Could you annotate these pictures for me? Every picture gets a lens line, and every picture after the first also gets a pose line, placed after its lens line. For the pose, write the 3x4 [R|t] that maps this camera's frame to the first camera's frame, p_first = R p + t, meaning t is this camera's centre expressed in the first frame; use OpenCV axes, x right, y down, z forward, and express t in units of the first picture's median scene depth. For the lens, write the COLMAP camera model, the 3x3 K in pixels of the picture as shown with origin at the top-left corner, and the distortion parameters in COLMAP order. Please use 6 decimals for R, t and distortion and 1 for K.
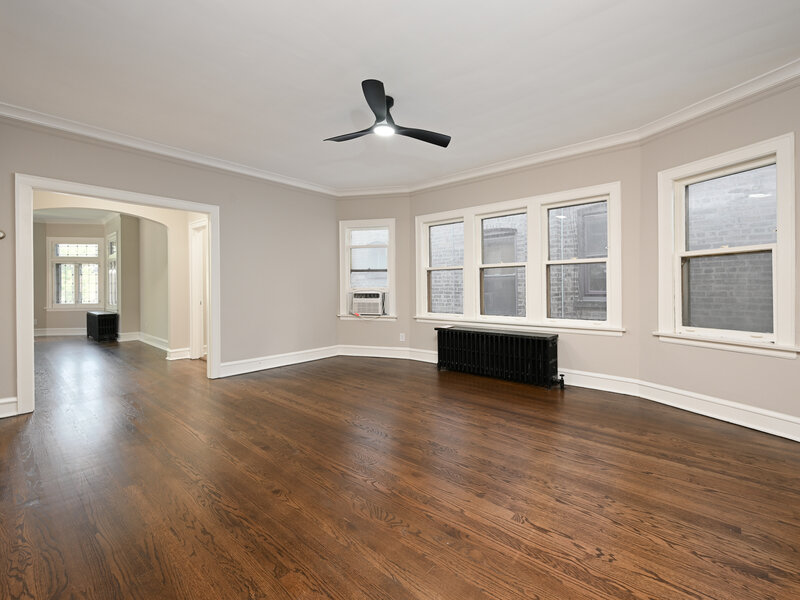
lens RADIAL K [[343.3, 0, 402.0], [0, 343.3, 289.4], [0, 0, 1]] dist [0.000997, 0.000033]
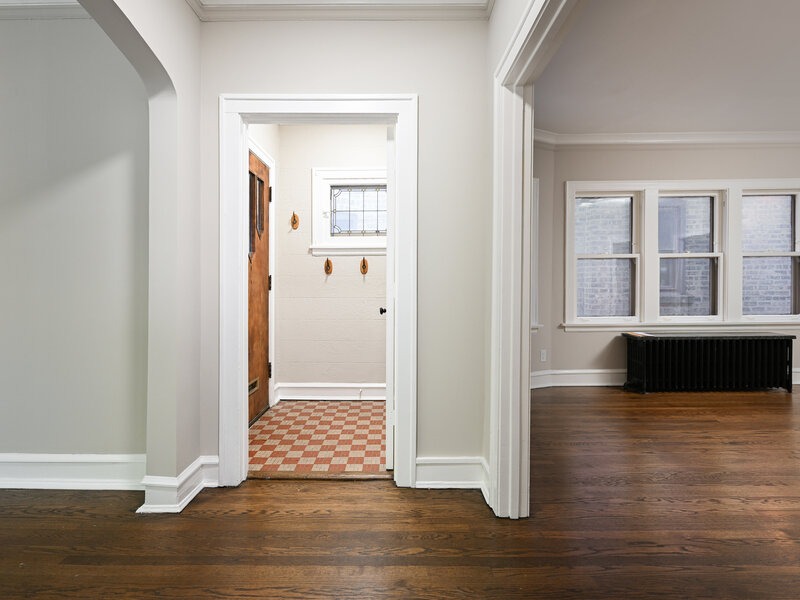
lens RADIAL K [[402.3, 0, 396.0], [0, 402.3, 294.5], [0, 0, 1]] dist [0.000861, 0.000564]
pose [[0.770299, -0.017838, 0.637434, -0.945582], [0.006719, 0.999780, 0.019859, 0.000942], [-0.637648, -0.011015, 0.770249, 0.745626]]
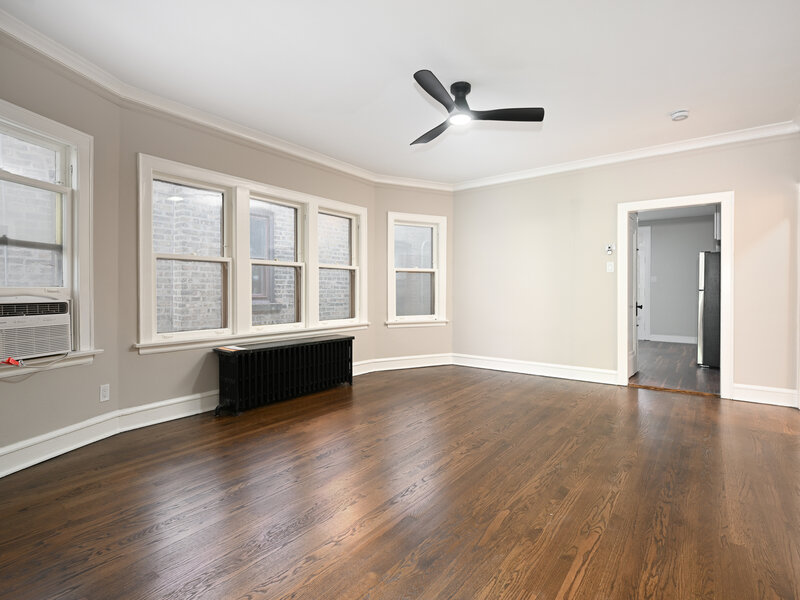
lens RADIAL K [[402.3, 0, 396.0], [0, 402.3, 294.5], [0, 0, 1]] dist [0.000861, 0.000564]
pose [[-0.040699, -0.004305, 0.999162, -0.742260], [0.000603, 0.999990, 0.004333, 0.001393], [-0.999171, 0.000779, -0.040696, 0.803987]]
